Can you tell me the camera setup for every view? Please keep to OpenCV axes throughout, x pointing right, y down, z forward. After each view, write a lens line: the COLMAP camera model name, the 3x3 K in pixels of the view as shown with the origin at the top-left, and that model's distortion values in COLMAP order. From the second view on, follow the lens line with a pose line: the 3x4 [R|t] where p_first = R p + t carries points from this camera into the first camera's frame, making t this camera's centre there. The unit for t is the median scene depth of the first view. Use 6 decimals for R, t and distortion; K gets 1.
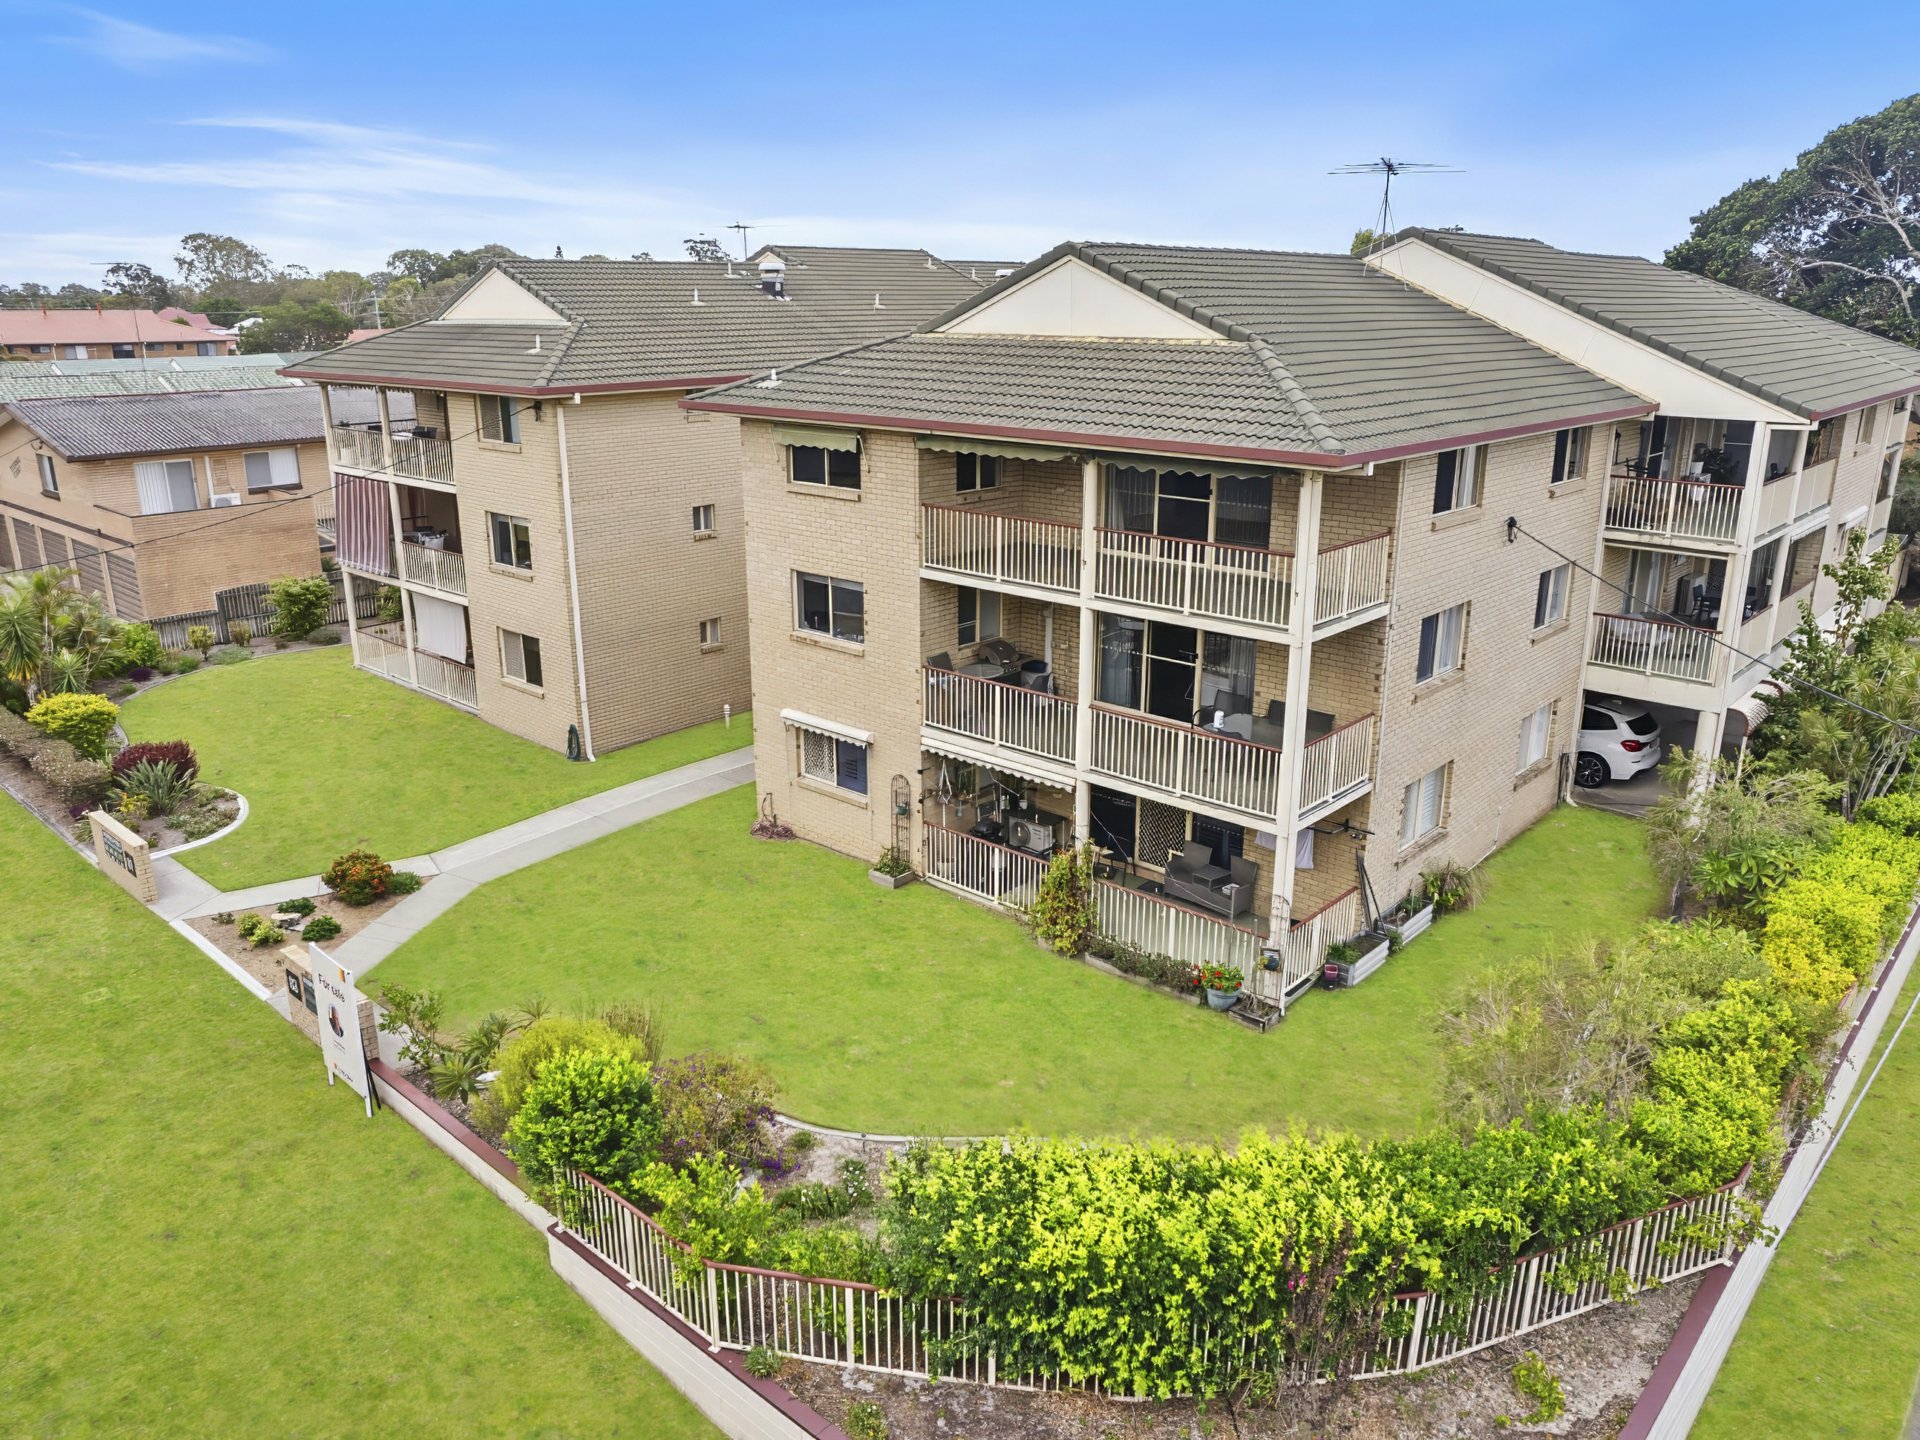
lens RADIAL K [[1383.3, 0, 960.0], [0, 1383.3, 720.0], [0, 0, 1]] dist [-0.067766, 0.048832]
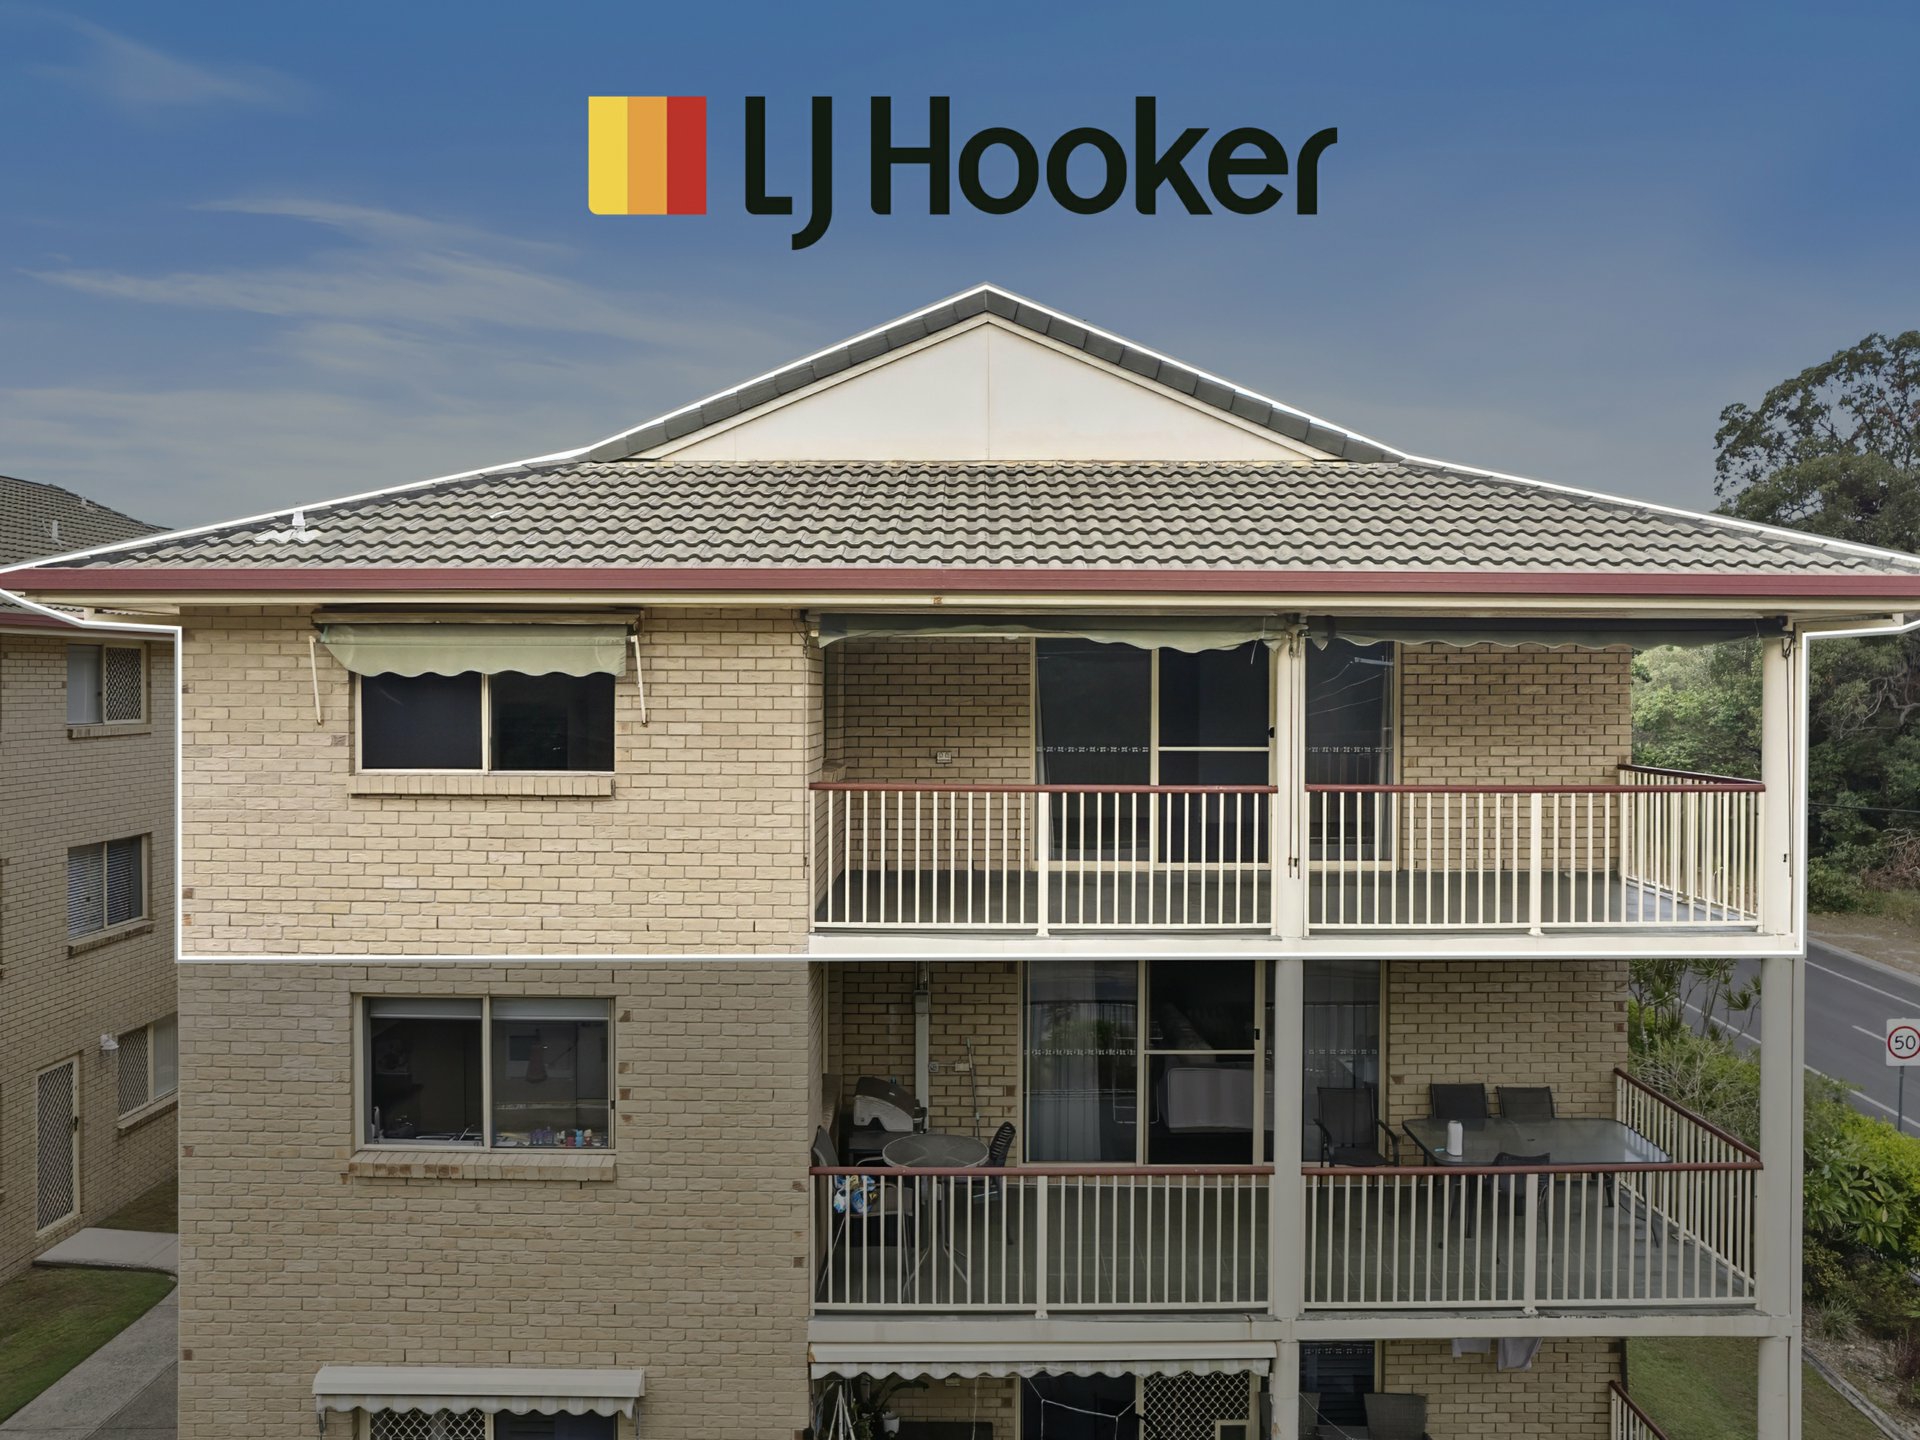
lens RADIAL K [[1431.5, 0, 961.2], [0, 1431.5, 669.7], [0, 0, 1]] dist [-0.066025, 0.057654]
pose [[0.738197, 0.007568, 0.674543, -0.306526], [0.197167, 0.953853, -0.226474, -0.083021], [-0.645129, 0.300180, 0.702638, 0.665988]]
